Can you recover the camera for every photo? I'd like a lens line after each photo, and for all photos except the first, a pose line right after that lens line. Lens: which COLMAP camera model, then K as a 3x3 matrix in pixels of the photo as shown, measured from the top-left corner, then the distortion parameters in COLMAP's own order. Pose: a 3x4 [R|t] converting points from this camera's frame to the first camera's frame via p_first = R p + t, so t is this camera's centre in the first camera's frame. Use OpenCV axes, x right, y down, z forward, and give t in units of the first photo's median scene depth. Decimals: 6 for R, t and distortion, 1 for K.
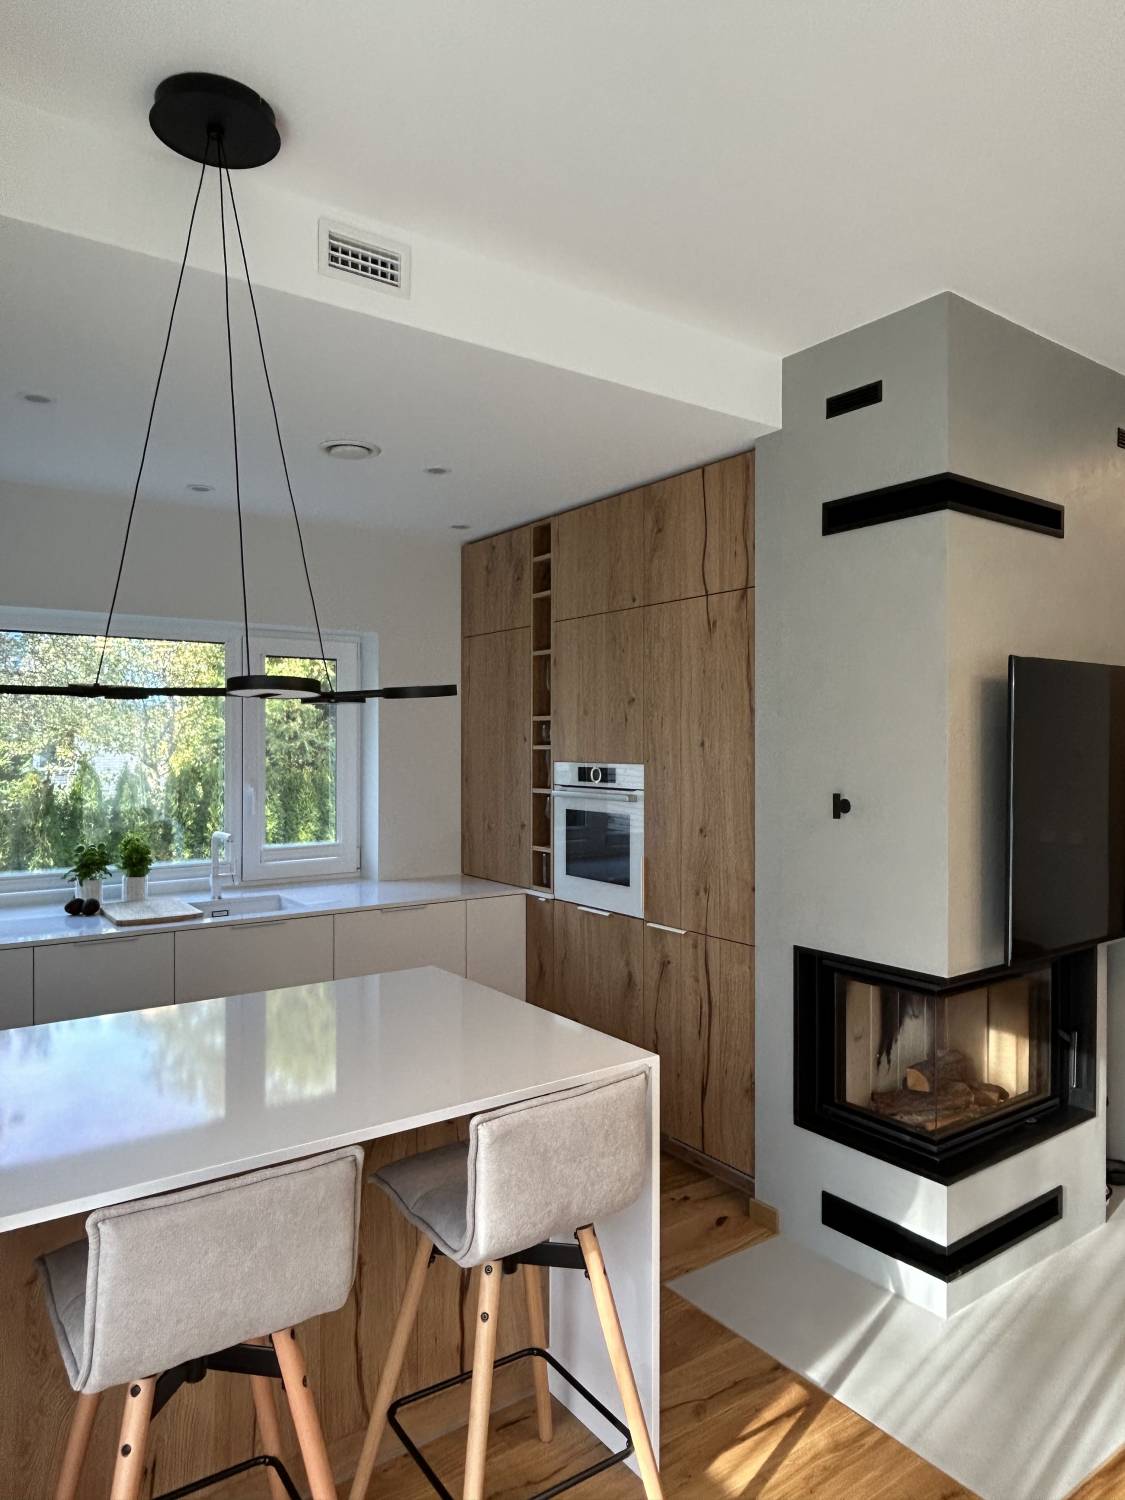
lens RADIAL K [[967.3, 0, 560.8], [0, 967.3, 745.6], [0, 0, 1]] dist [0.000214, -0.000734]
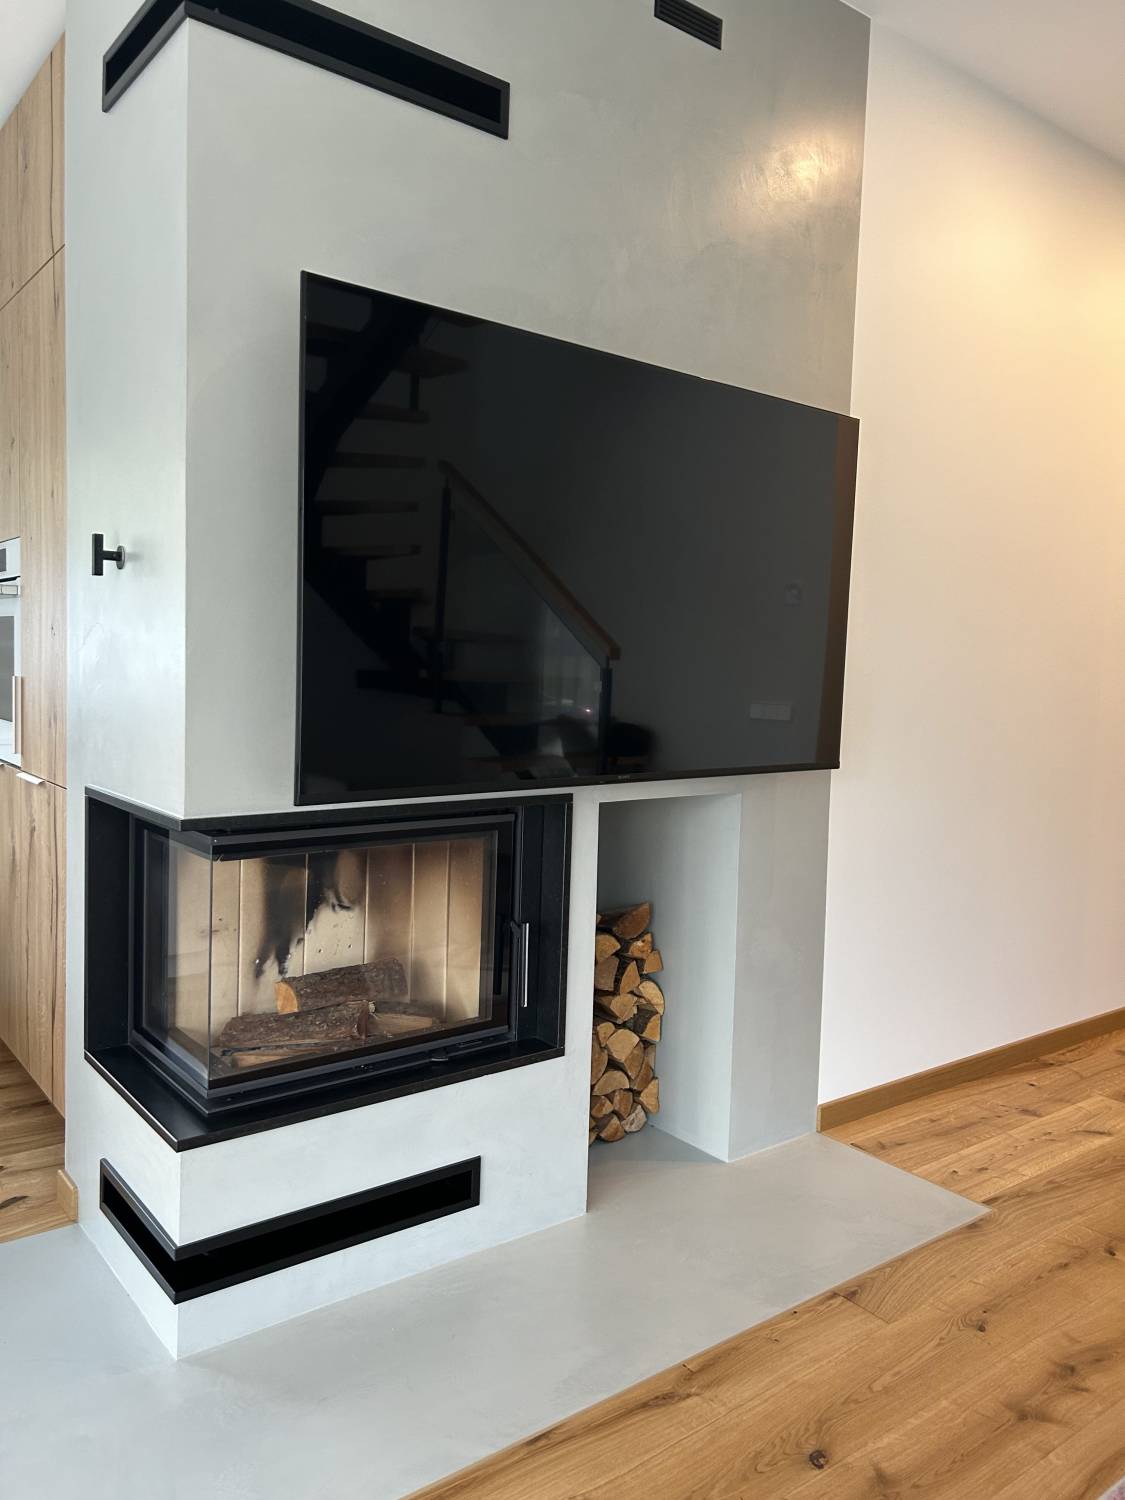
lens RADIAL K [[1123.9, 0, 554.6], [0, 1123.9, 739.1], [0, 0, 1]] dist [0.052663, -0.070266]
pose [[0.999219, 0.025837, 0.029884, 0.396737], [-0.027805, 0.997338, 0.067406, 0.087956], [-0.028063, -0.068184, 0.997278, 0.185322]]
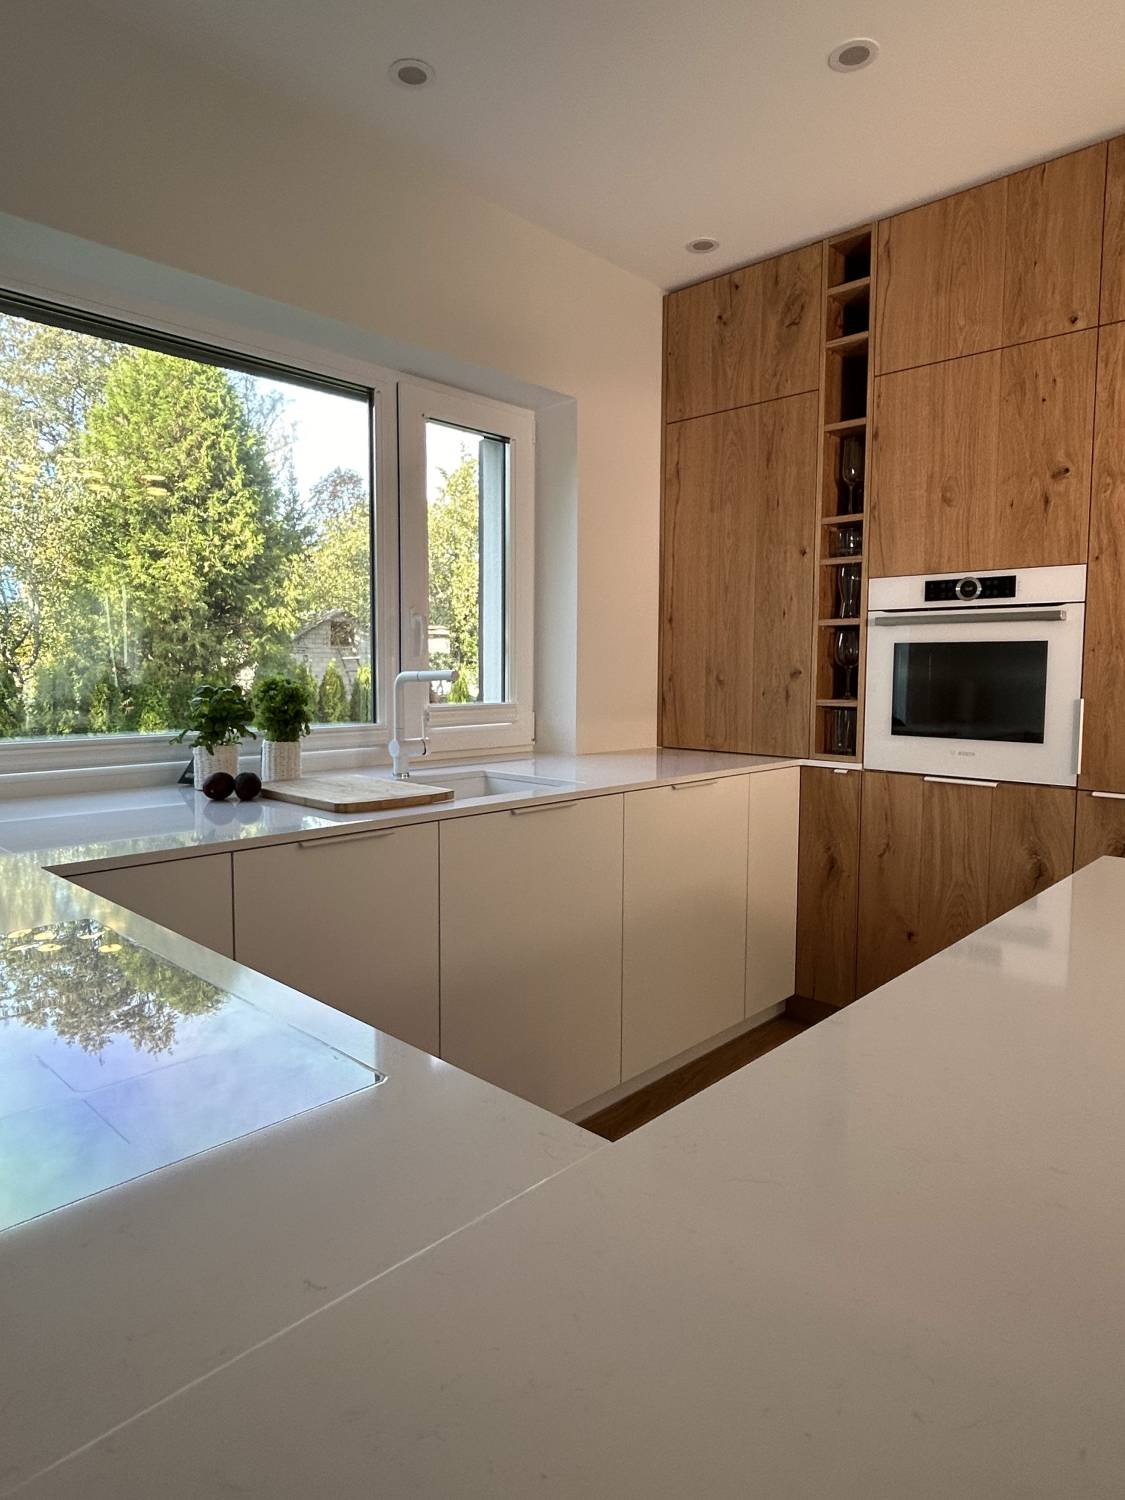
lens RADIAL K [[899.1, 0, 558.6], [0, 899.1, 733.5], [0, 0, 1]] dist [0.002974, -0.000140]
pose [[0.982445, -0.009782, 0.186297, -0.369486], [-0.003237, 0.997580, 0.069450, 0.088295], [-0.186525, -0.068833, 0.980036, 0.398094]]
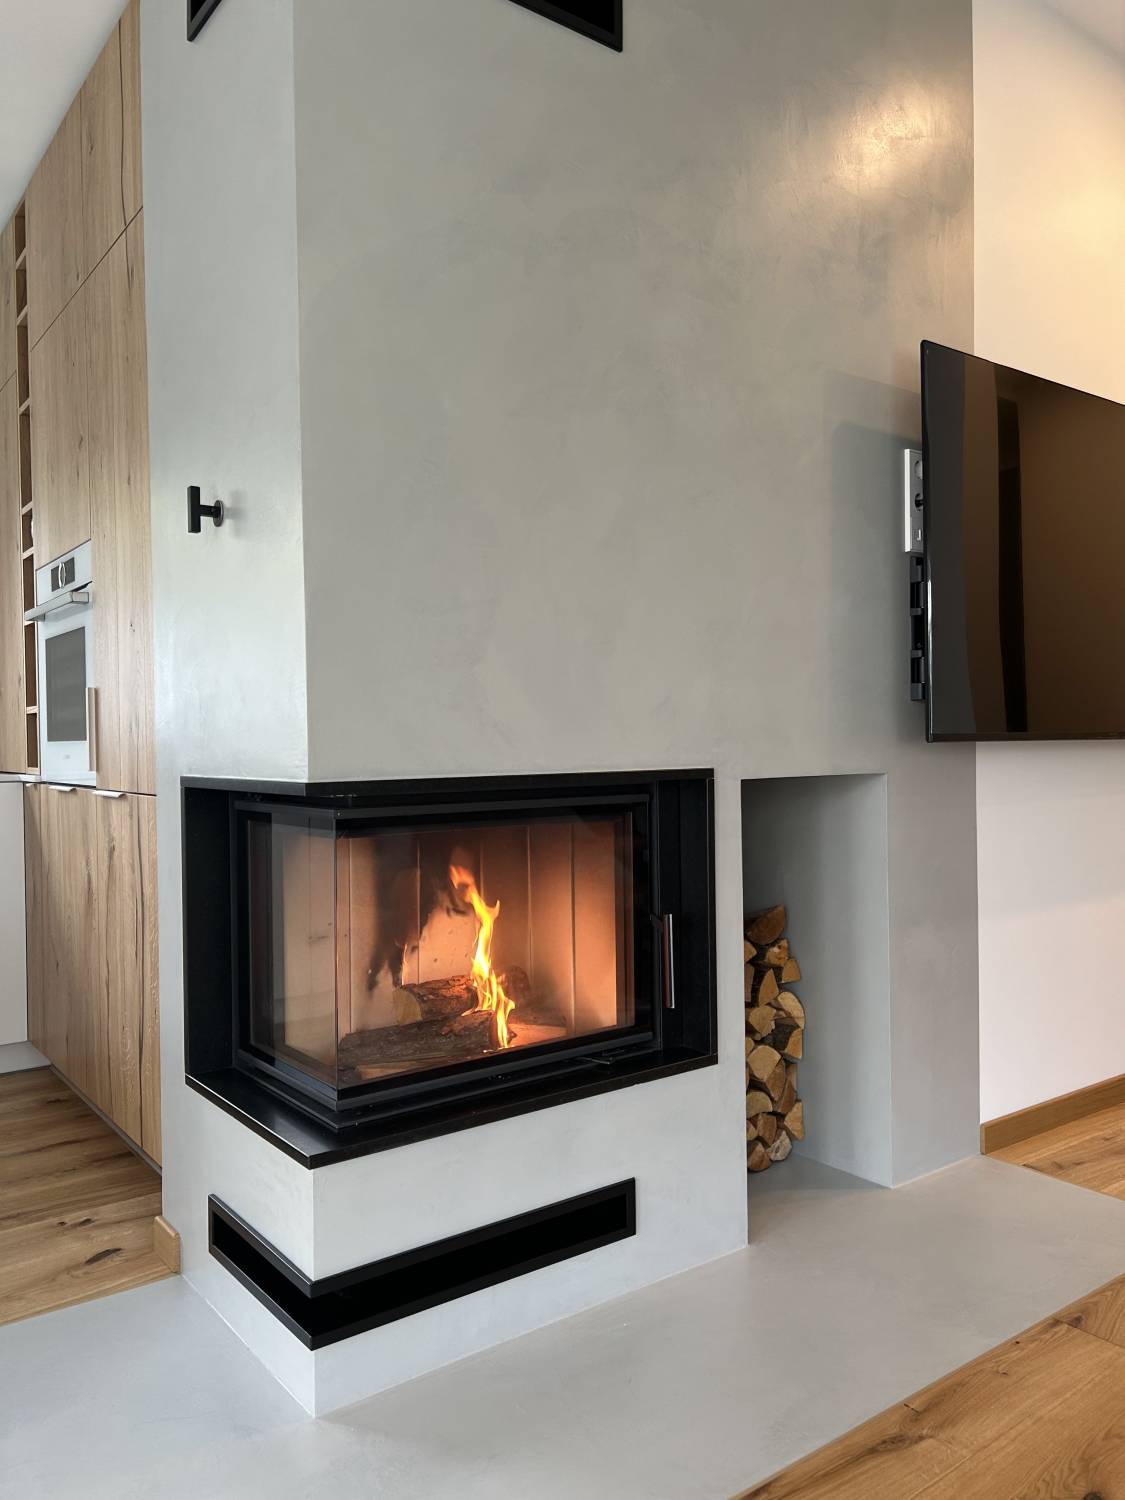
lens RADIAL K [[1123.9, 0, 564.1], [0, 1123.9, 760.3], [0, 0, 1]] dist [0.052663, -0.070266]
pose [[0.999785, -0.015663, 0.013596, 0.346647], [0.015479, 0.999789, 0.013492, 0.144182], [-0.013804, -0.013279, 0.999817, 0.240914]]
